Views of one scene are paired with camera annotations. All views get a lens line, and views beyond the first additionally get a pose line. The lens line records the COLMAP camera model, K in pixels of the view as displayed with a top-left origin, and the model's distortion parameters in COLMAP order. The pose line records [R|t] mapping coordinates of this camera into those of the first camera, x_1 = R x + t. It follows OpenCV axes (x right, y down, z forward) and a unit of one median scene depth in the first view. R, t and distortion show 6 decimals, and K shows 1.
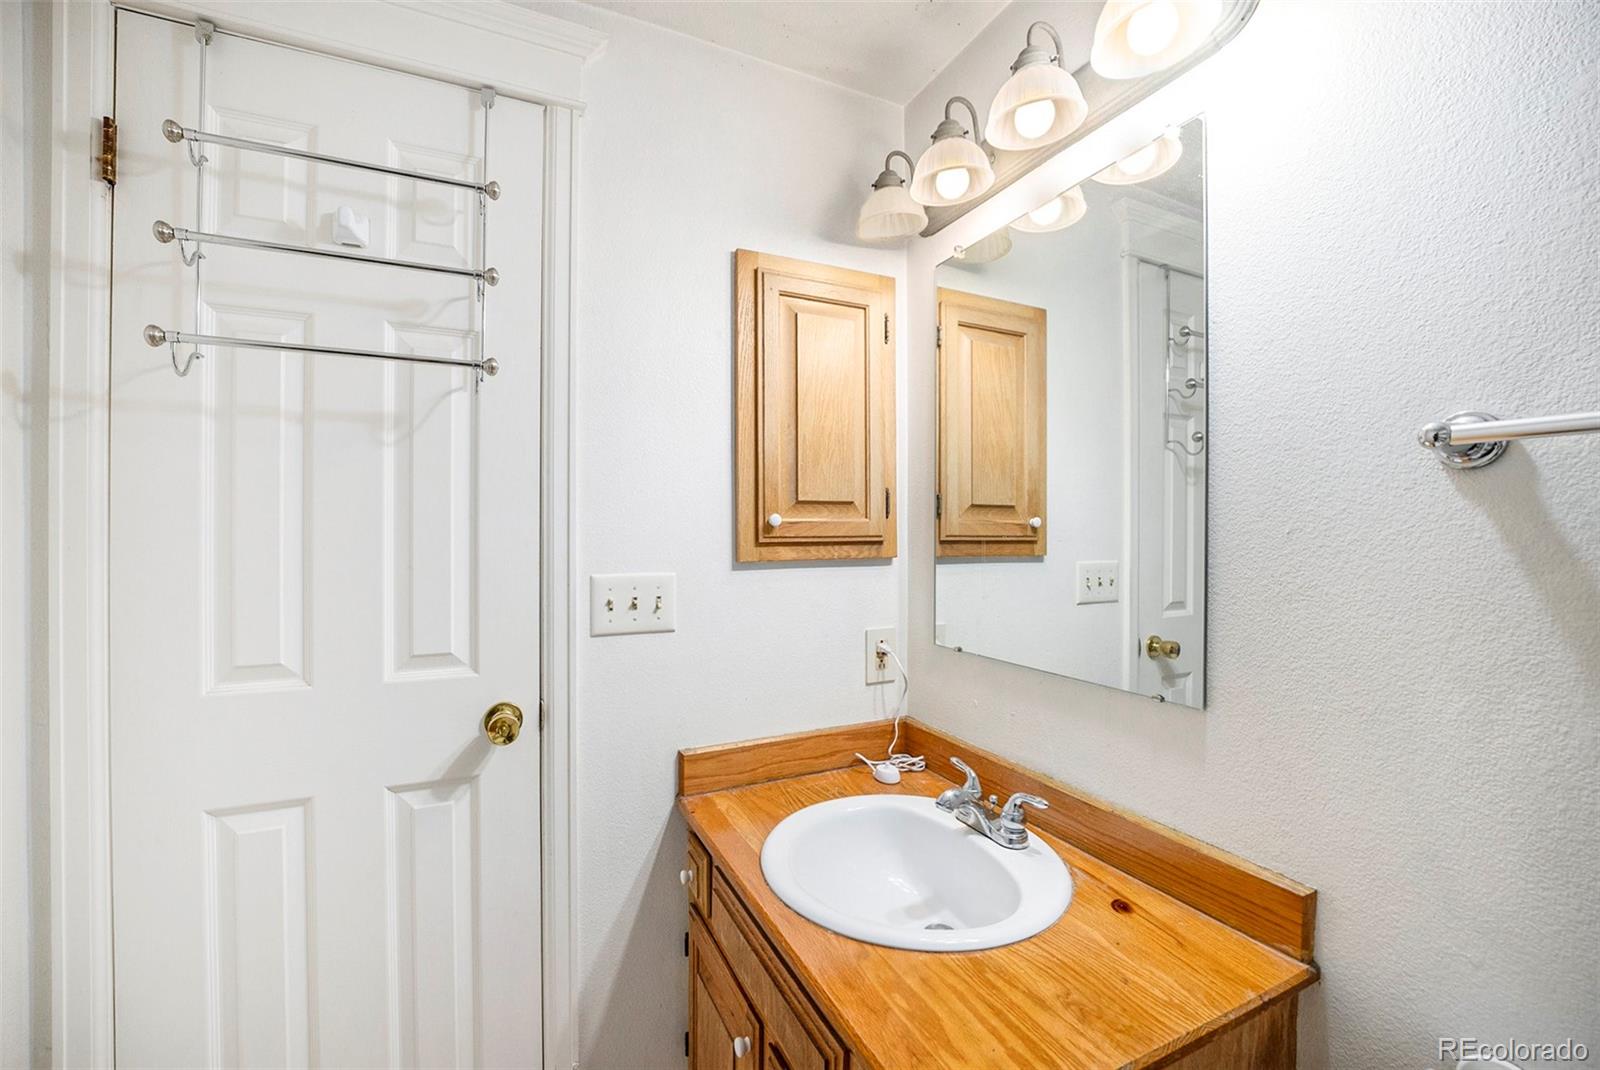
lens RADIAL K [[655.0, 0, 798.6], [0, 655.0, 537.4], [0, 0, 1]] dist [-0.027430, 0.002649]
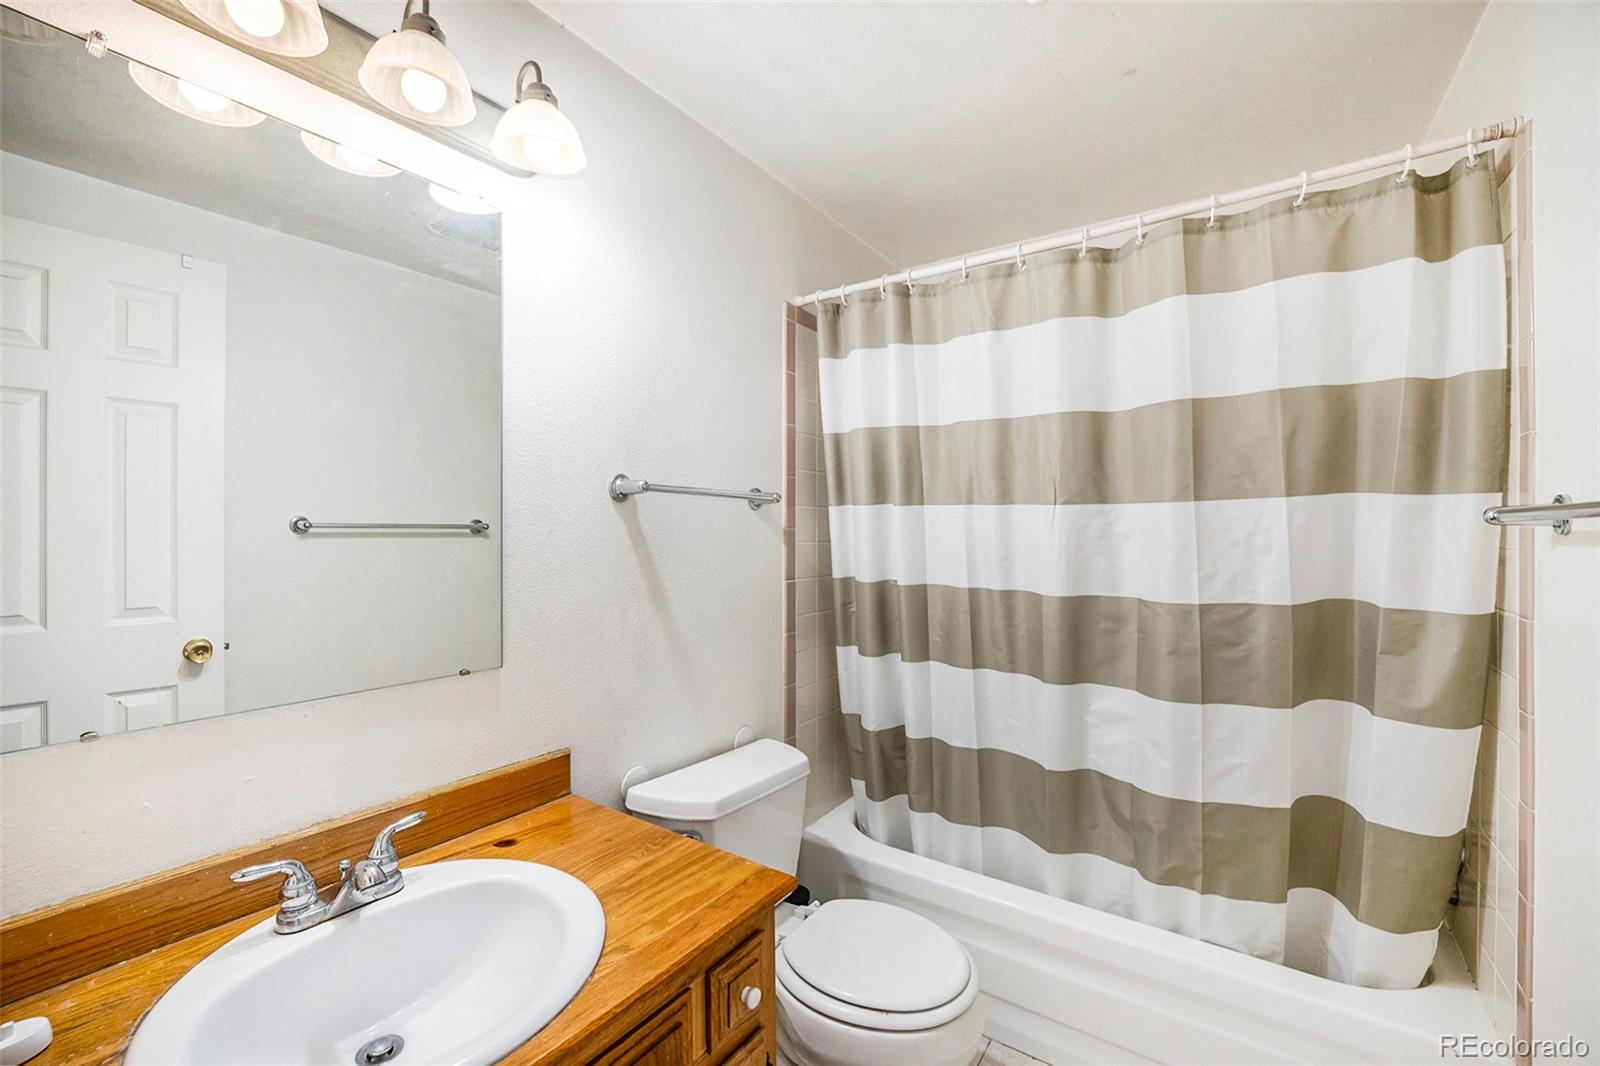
lens RADIAL K [[655.0, 0, 798.5], [0, 655.0, 530.3], [0, 0, 1]] dist [-0.027430, 0.002649]
pose [[-0.490338, 0.005994, 0.871512, -0.975295], [0.006677, 0.999973, -0.003122, -0.000058], [-0.871507, 0.004288, -0.490364, 1.336480]]
